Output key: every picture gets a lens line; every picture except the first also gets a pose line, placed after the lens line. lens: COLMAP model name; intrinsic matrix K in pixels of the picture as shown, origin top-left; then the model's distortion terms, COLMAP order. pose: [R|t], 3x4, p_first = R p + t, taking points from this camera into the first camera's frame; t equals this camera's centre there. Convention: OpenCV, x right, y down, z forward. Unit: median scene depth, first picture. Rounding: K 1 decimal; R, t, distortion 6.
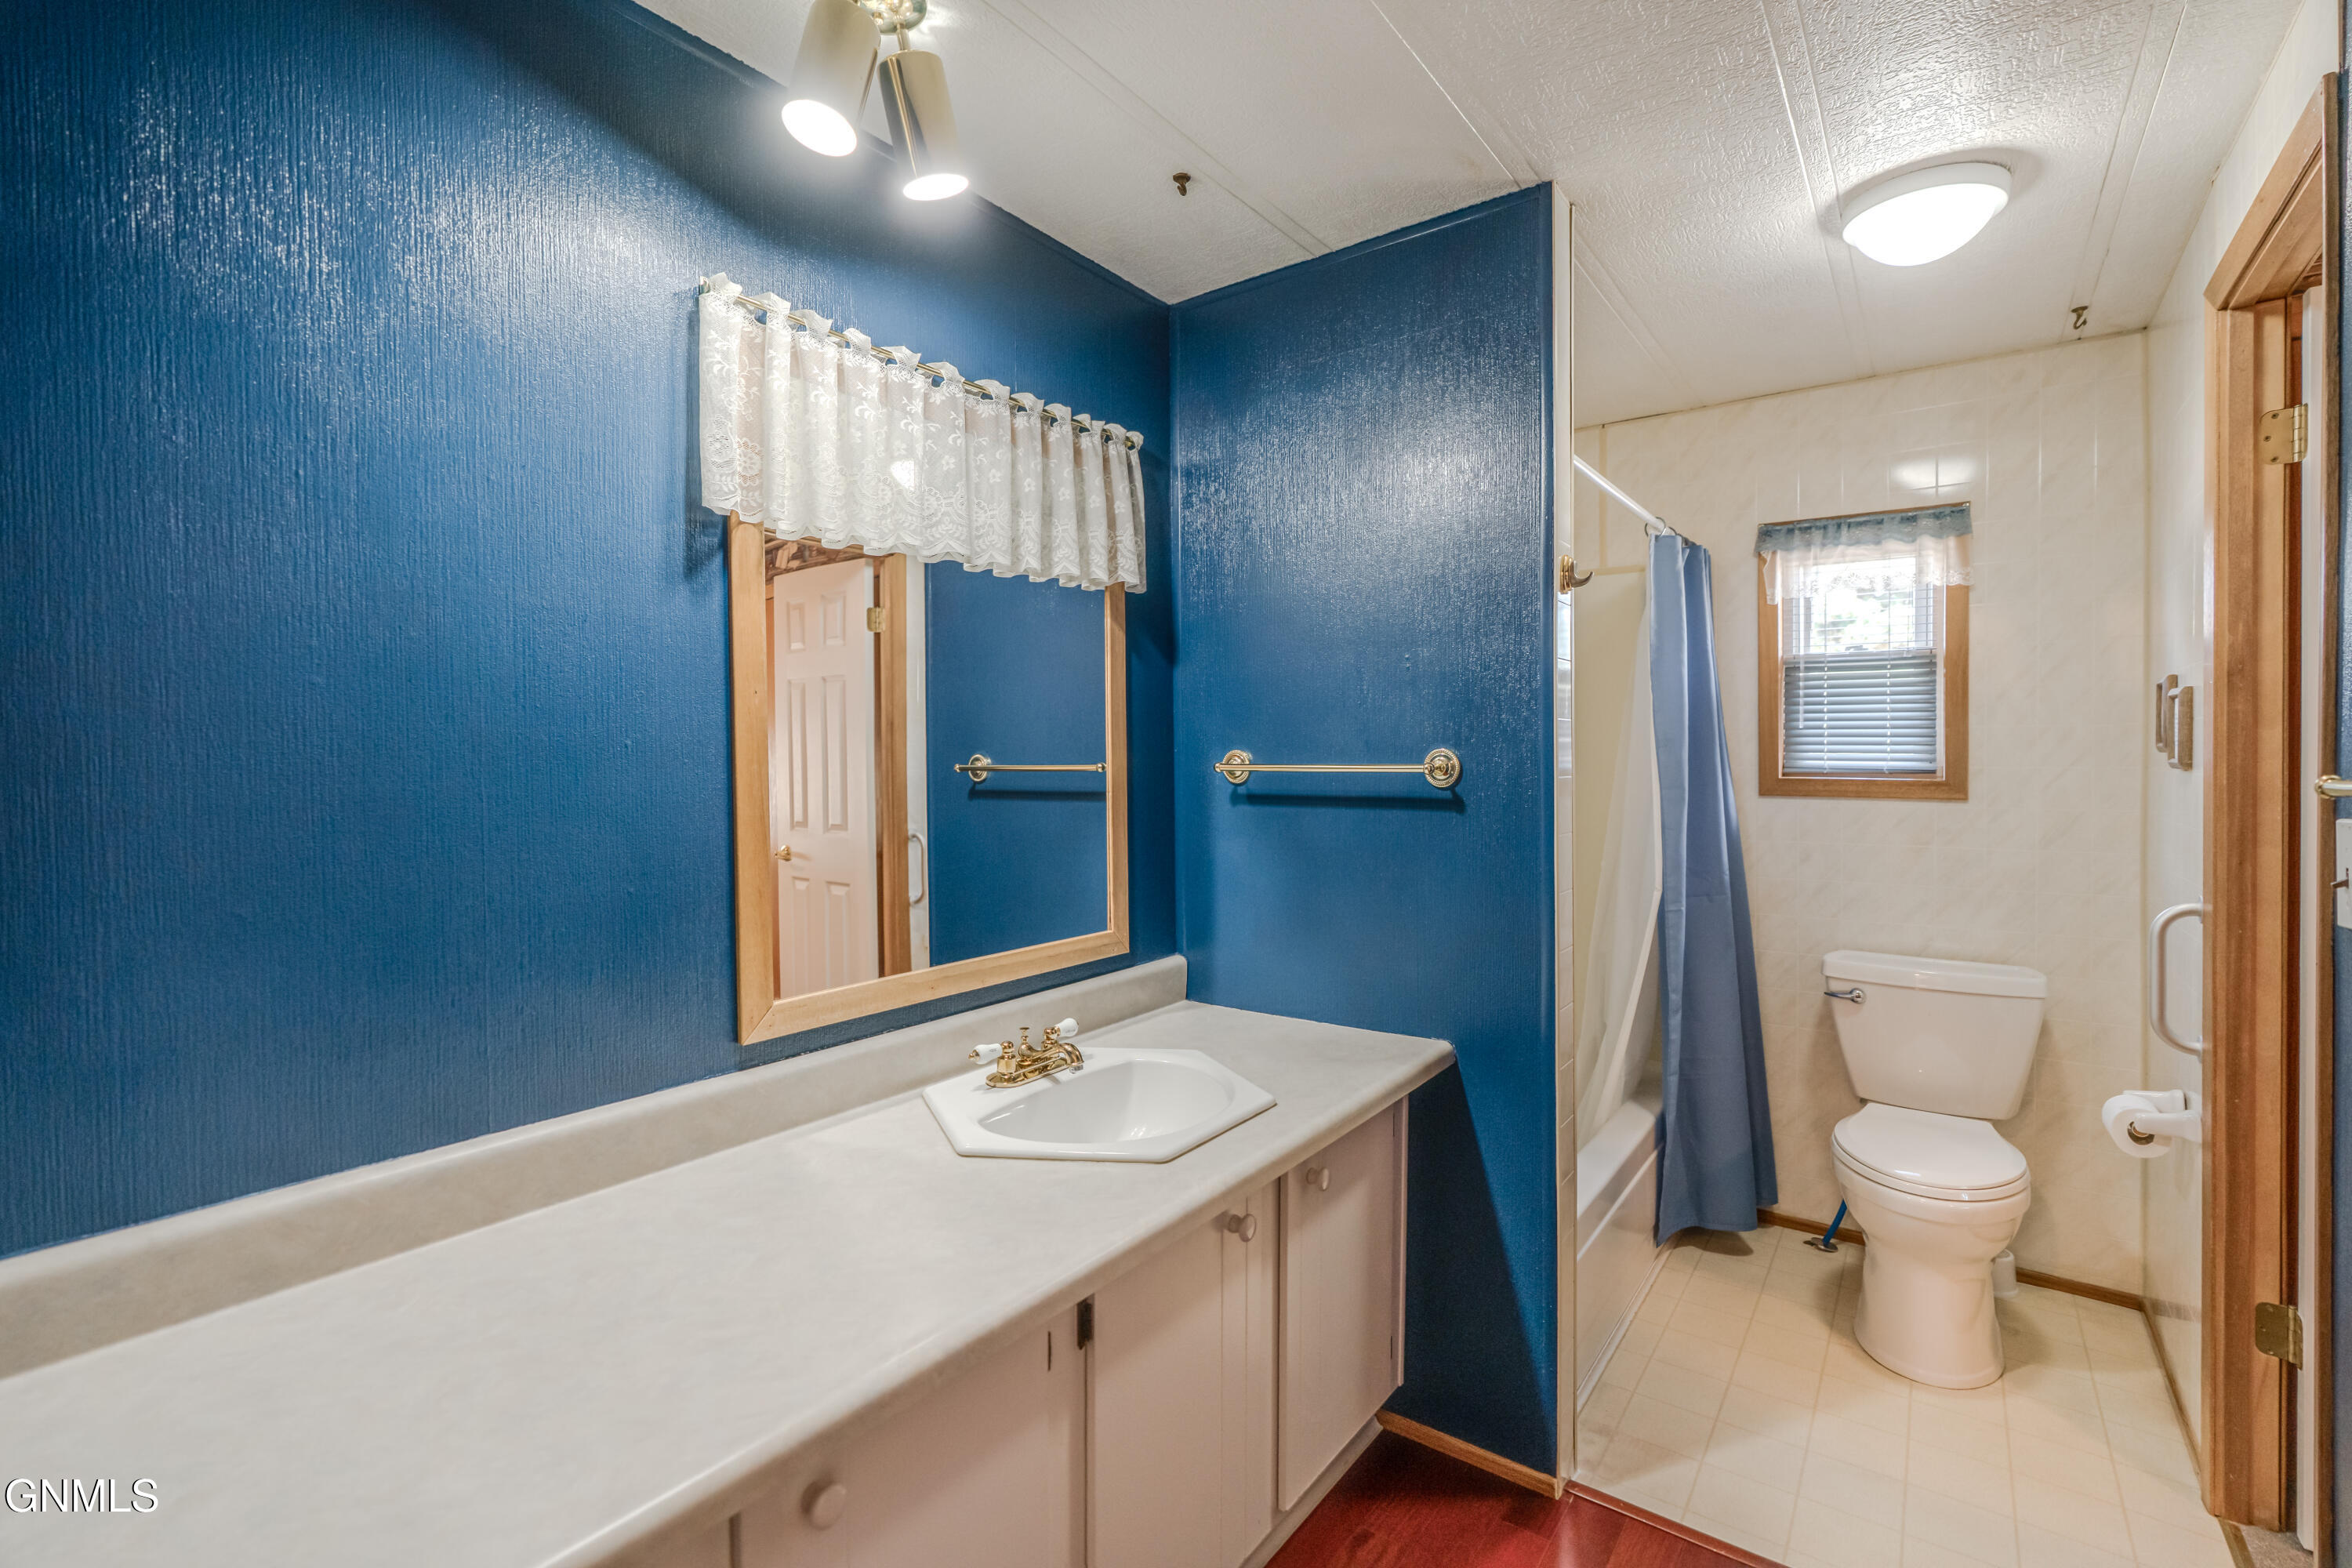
lens RADIAL K [[1062.2, 0, 1182.1], [0, 1062.2, 773.7], [0, 0, 1]] dist [-0.007724, 0.001991]
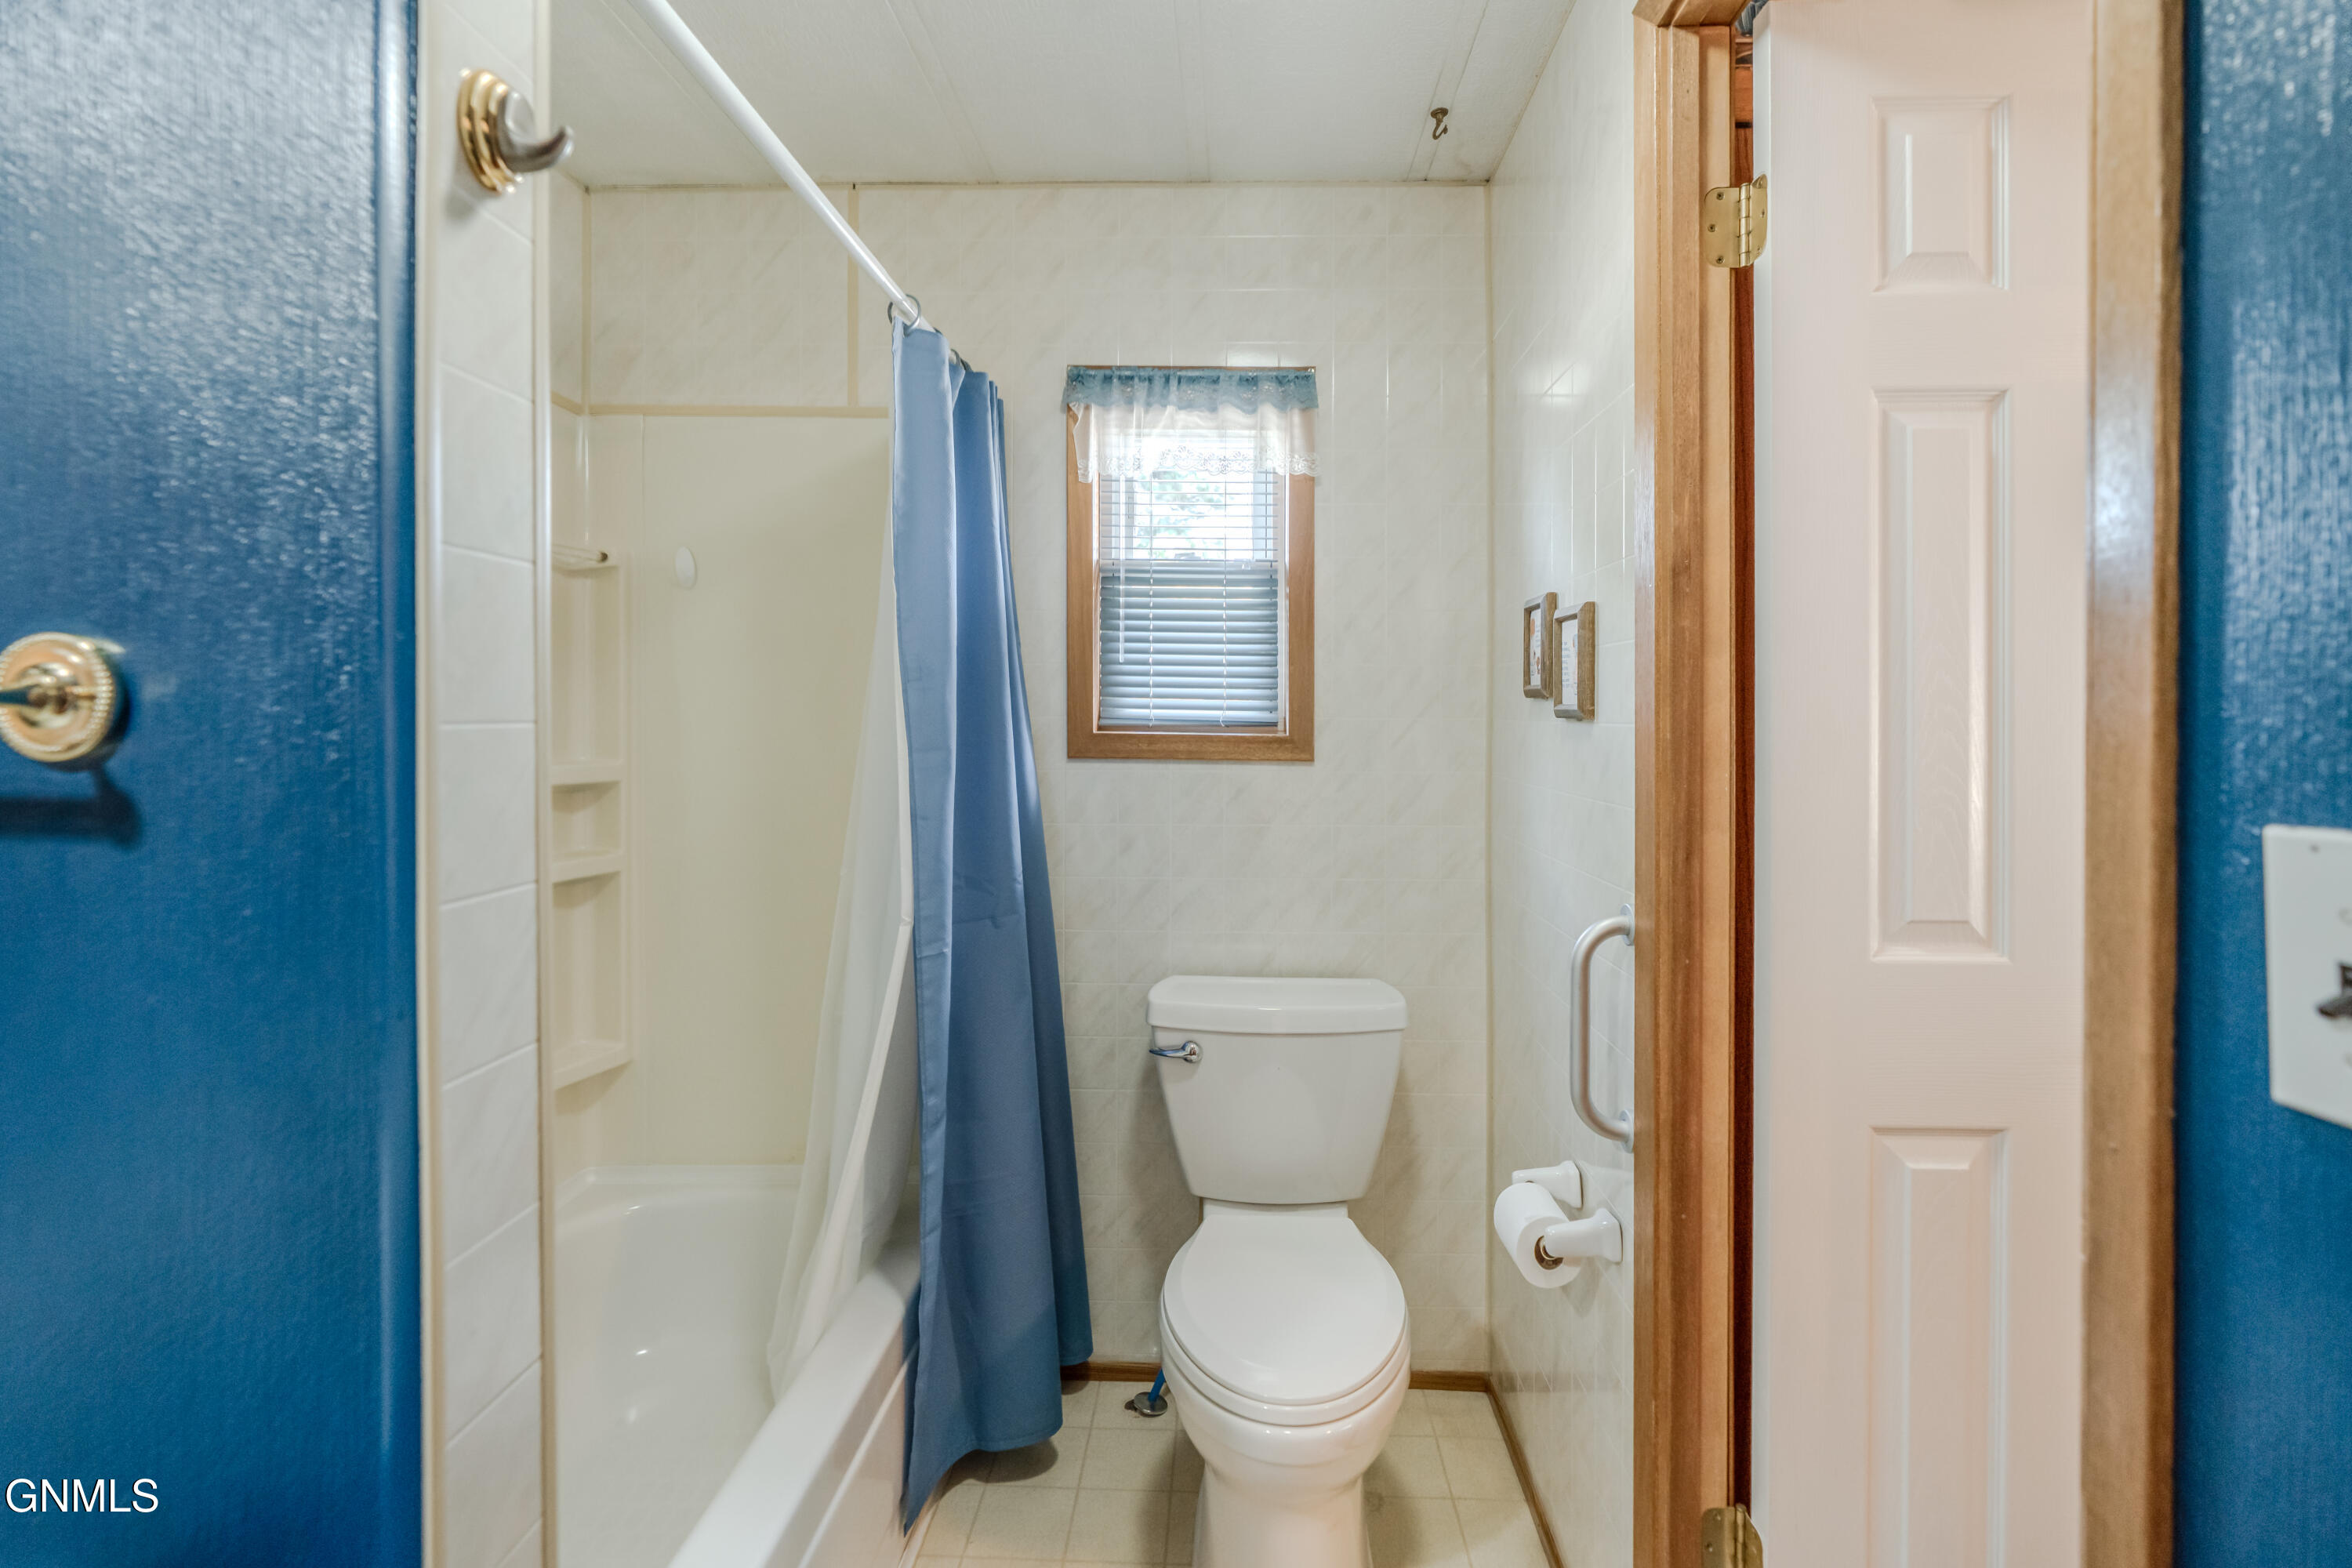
lens RADIAL K [[1062.2, 0, 1200.7], [0, 1062.2, 730.3], [0, 0, 1]] dist [-0.007724, 0.001991]
pose [[0.830065, 0.000419, 0.557667, 0.253528], [0.000413, 0.999999, -0.001367, 0.003408], [-0.557667, 0.001365, 0.830064, 0.415765]]
